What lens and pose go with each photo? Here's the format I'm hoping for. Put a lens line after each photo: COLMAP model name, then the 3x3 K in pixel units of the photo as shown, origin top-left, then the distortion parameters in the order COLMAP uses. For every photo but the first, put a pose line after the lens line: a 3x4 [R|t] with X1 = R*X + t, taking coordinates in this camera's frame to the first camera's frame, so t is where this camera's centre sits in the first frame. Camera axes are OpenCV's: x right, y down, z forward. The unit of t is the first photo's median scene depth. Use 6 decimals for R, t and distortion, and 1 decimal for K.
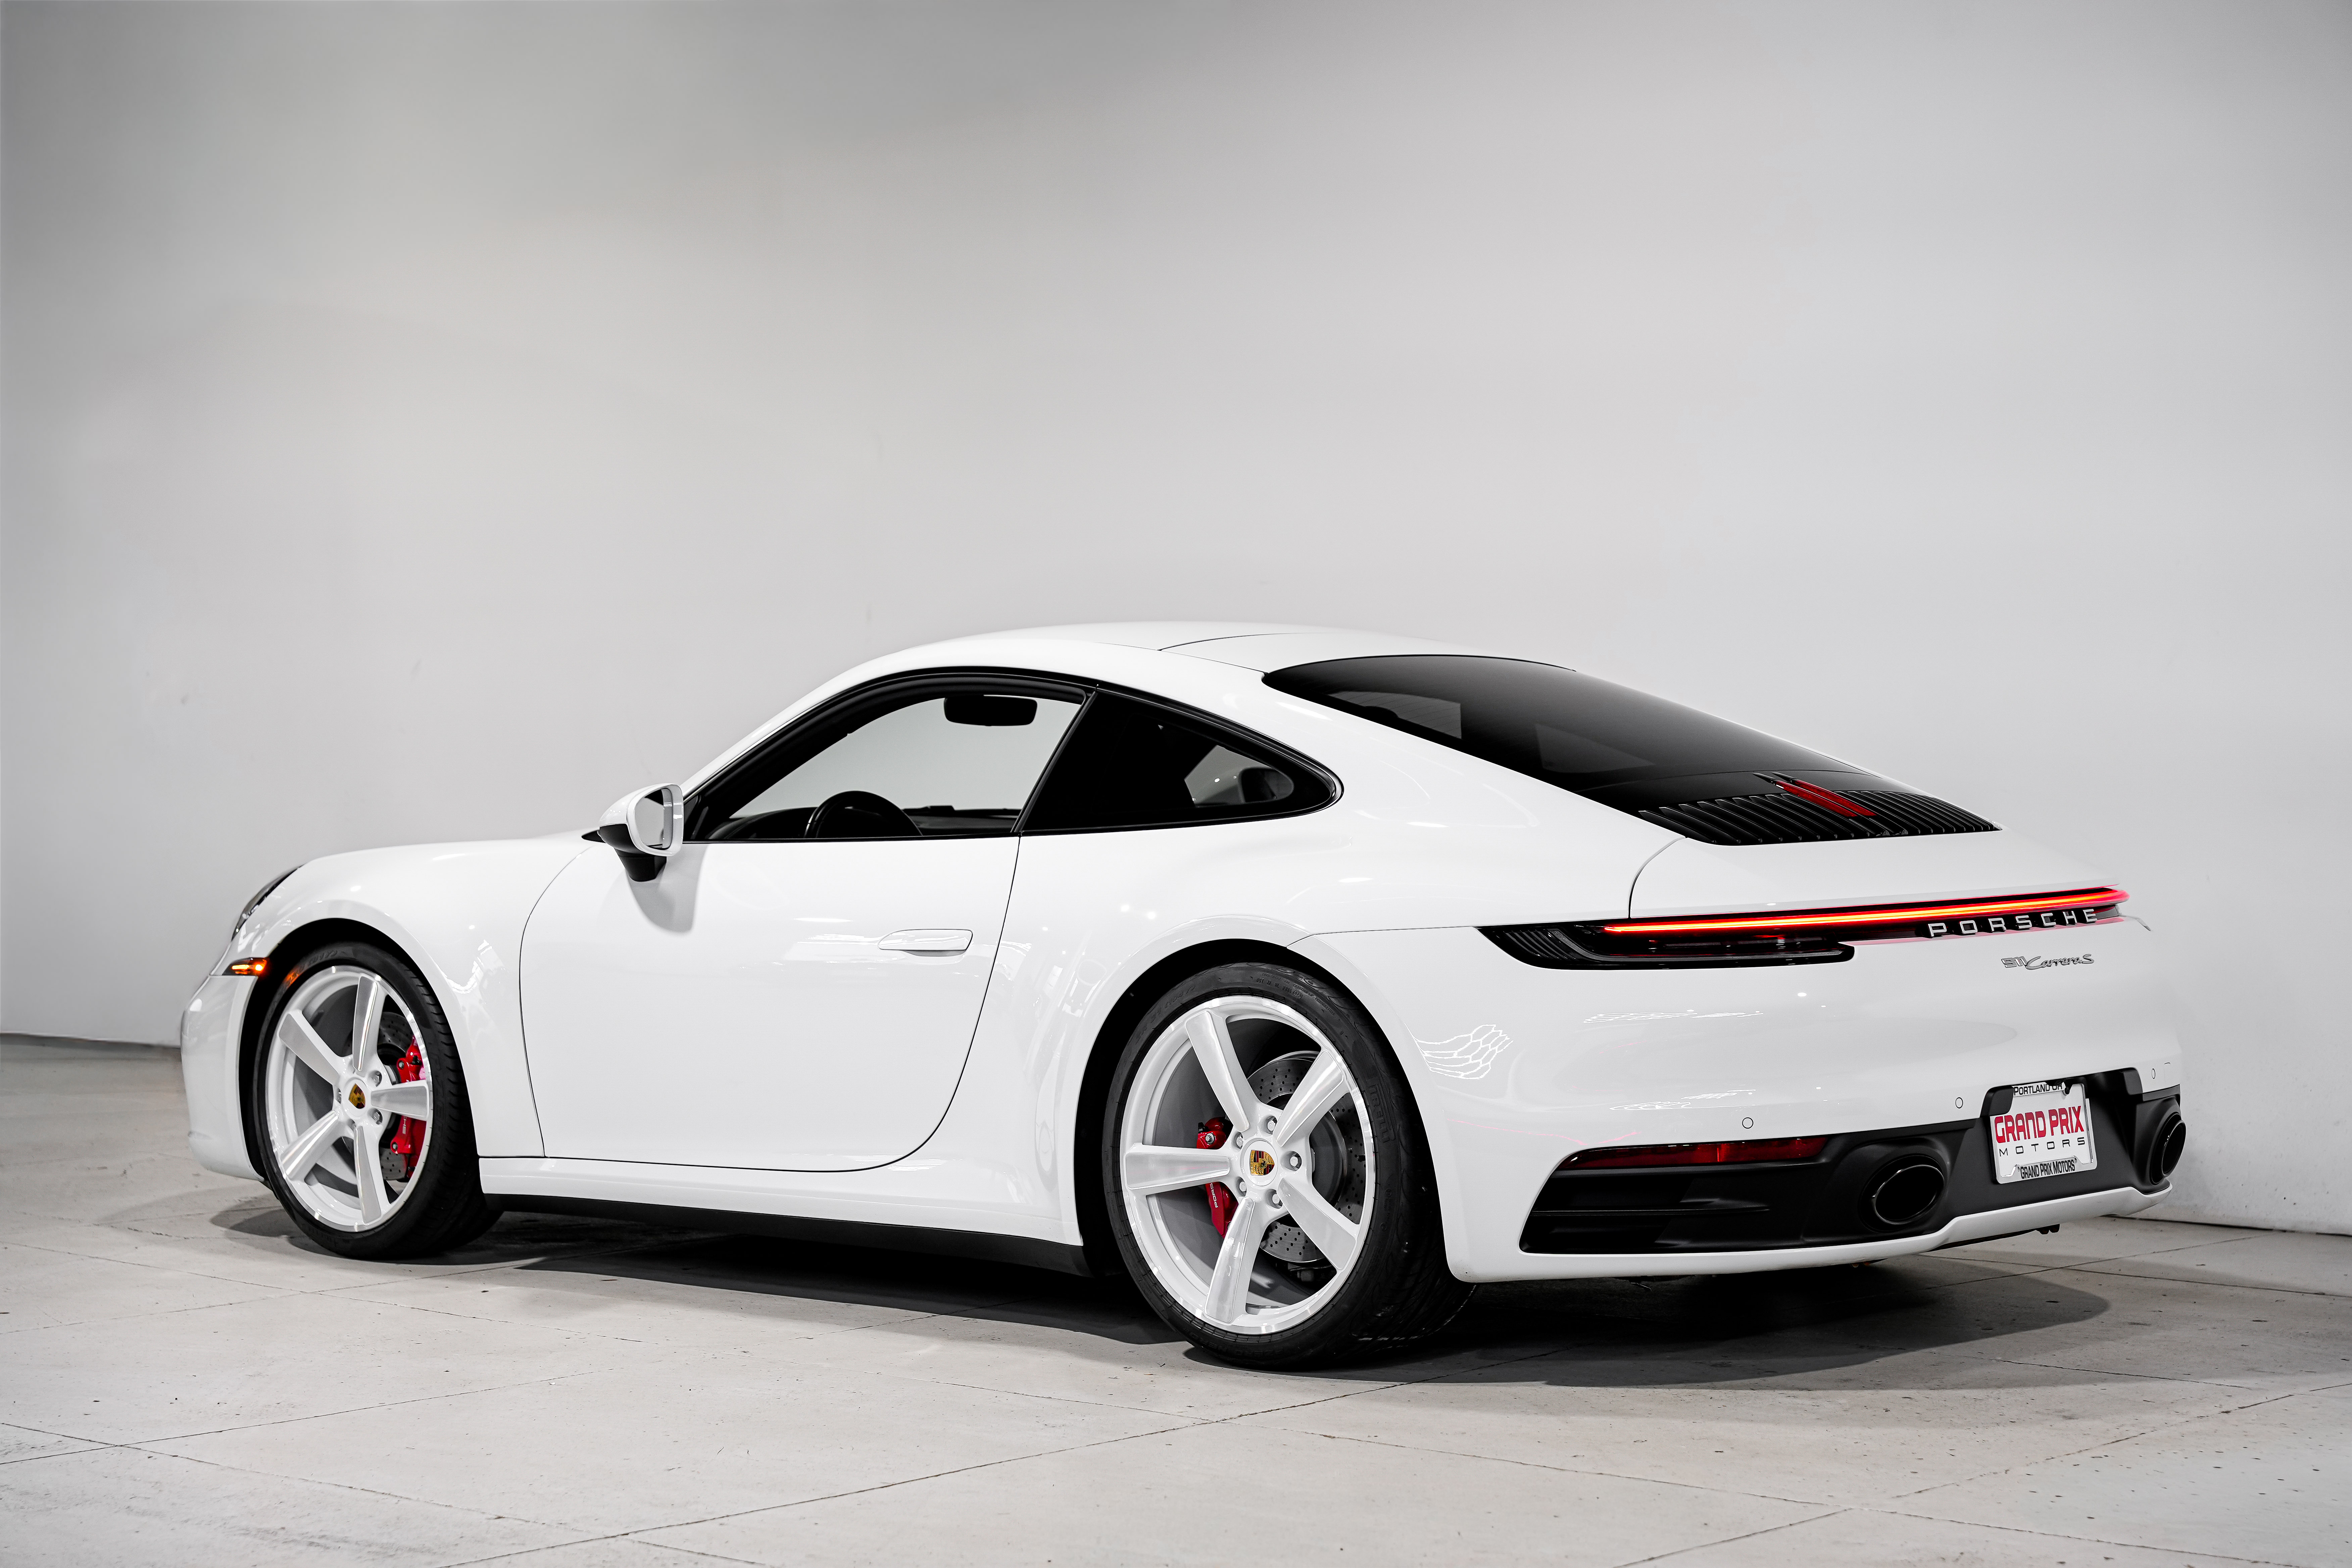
lens RADIAL K [[4461.4, 0, 1180.2], [0, 4461.4, 790.1], [0, 0, 1]] dist [0.076015, 0.000000]
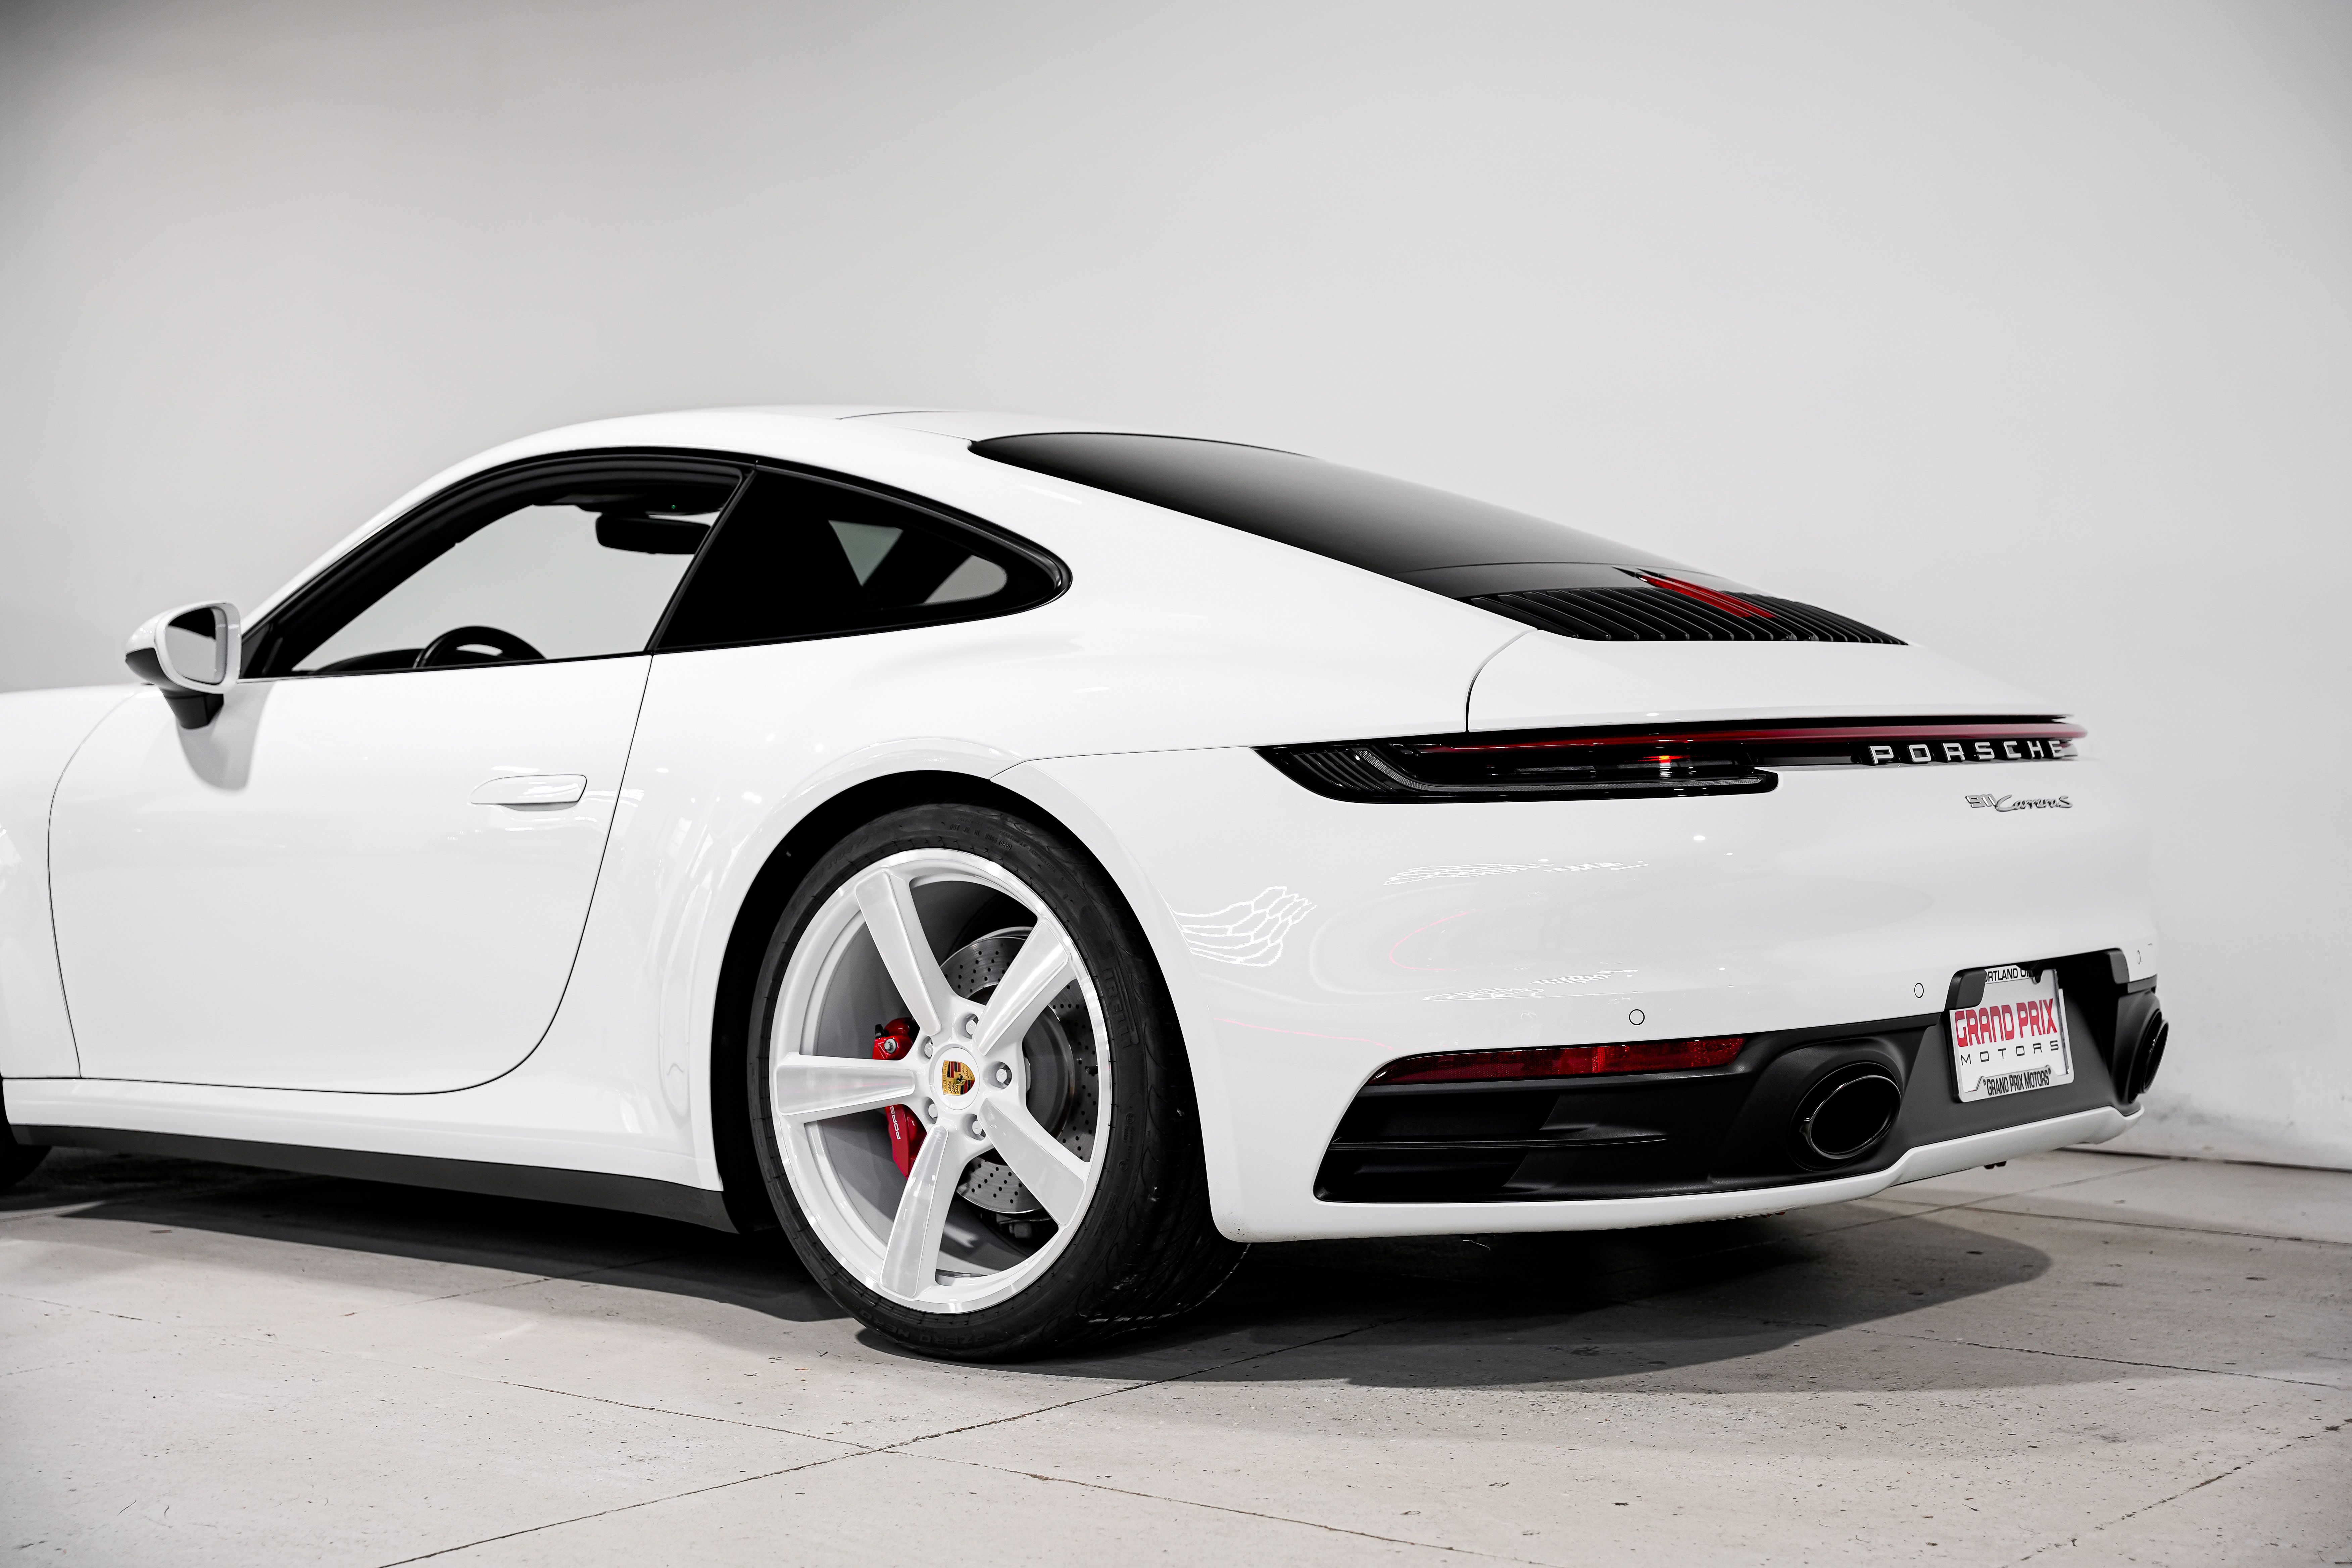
lens RADIAL K [[4077.6, 0, 1182.8], [0, 4077.6, 781.5], [0, 0, 1]] dist [0.061127, 0.000000]
pose [[0.998429, 0.001068, 0.056017, 0.017415], [-0.001480, 0.999972, 0.007304, 0.029761], [-0.056008, -0.007375, 0.998403, 0.328099]]
